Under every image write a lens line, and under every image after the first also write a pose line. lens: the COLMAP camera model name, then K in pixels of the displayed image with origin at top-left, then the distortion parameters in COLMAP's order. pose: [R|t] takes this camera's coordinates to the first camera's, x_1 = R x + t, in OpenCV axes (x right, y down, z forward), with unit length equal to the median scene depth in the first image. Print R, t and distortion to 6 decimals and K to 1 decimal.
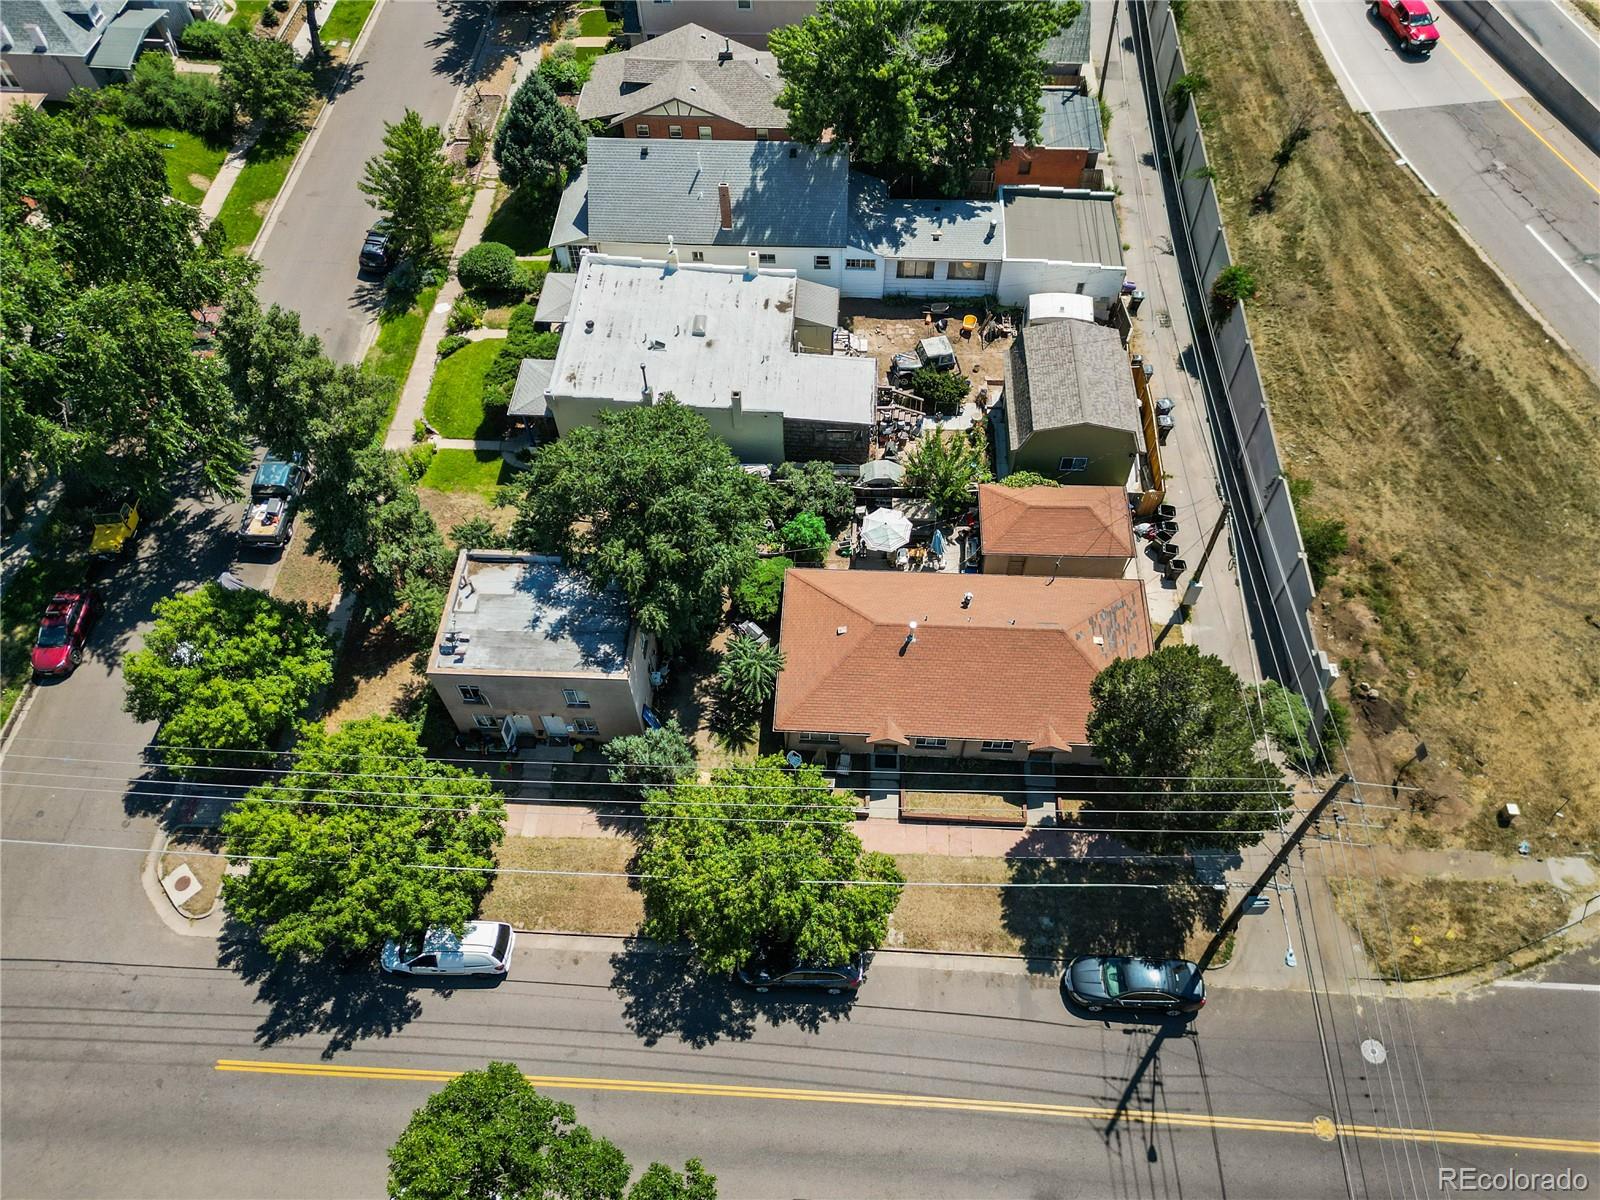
lens RADIAL K [[1120.7, 0, 801.7], [0, 1120.7, 599.6], [0, 0, 1]] dist [0.056040, -0.053520]
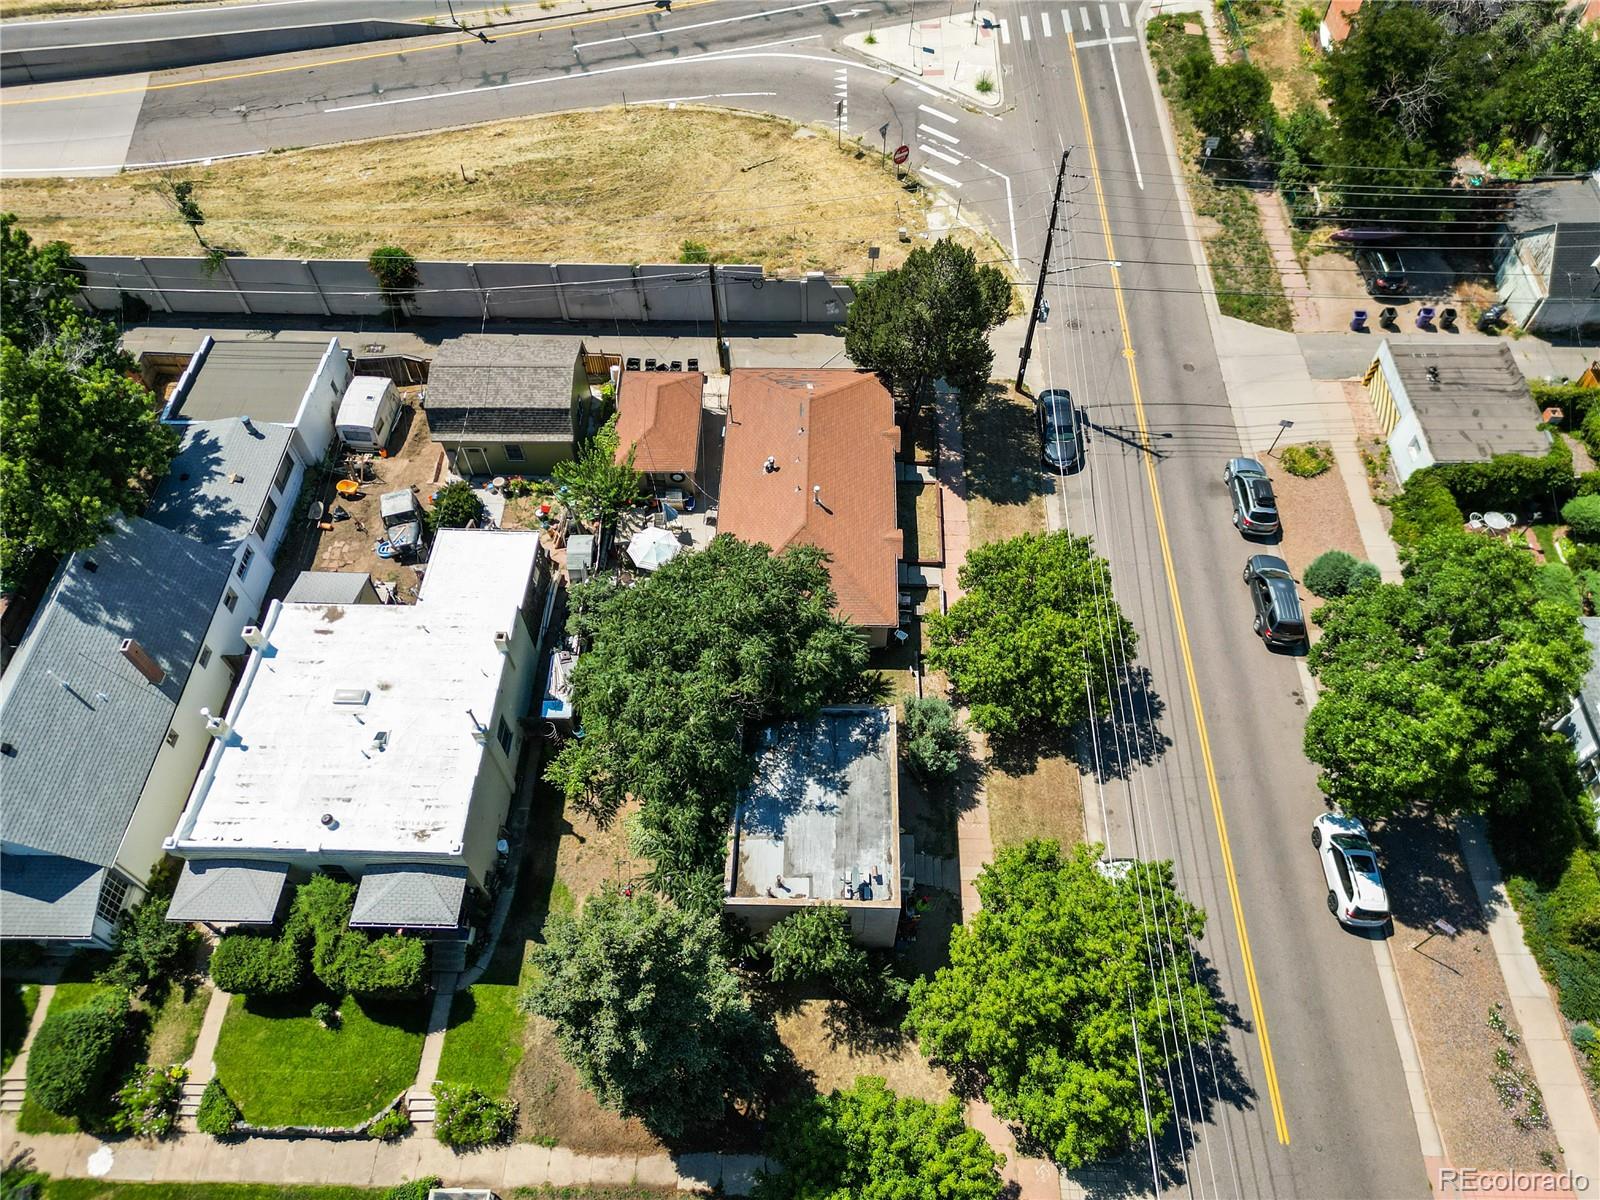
lens RADIAL K [[1120.7, 0, 801.7], [0, 1120.7, 599.6], [0, 0, 1]] dist [0.056040, -0.053520]
pose [[-0.024200, -0.812059, 0.583074, -0.610266], [0.826803, 0.311605, 0.468294, -0.455610], [-0.561971, 0.493420, 0.663872, 0.327490]]
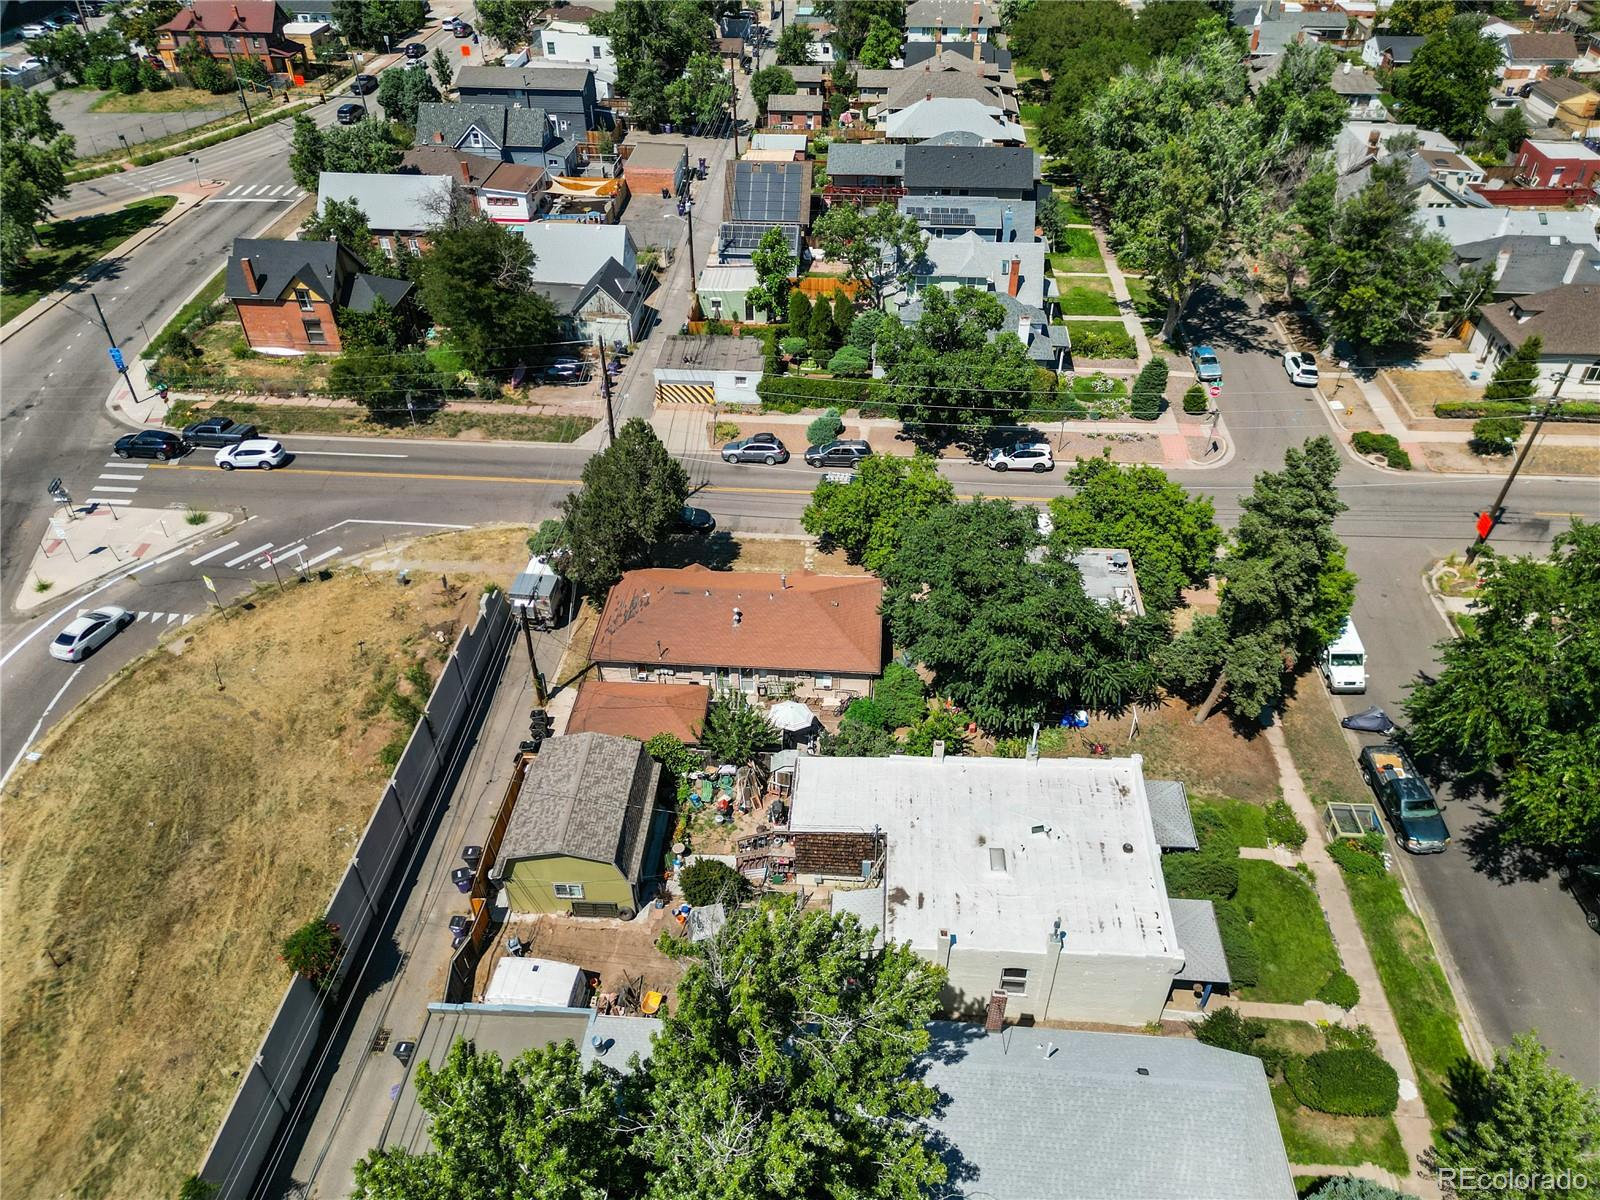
lens RADIAL K [[1120.7, 0, 801.7], [0, 1120.7, 599.6], [0, 0, 1]] dist [0.056040, -0.053520]
pose [[-0.999548, 0.001491, 0.030034, 0.035704], [0.029875, -0.064558, 0.997467, -1.302241], [0.003426, 0.997913, 0.064484, 0.916808]]
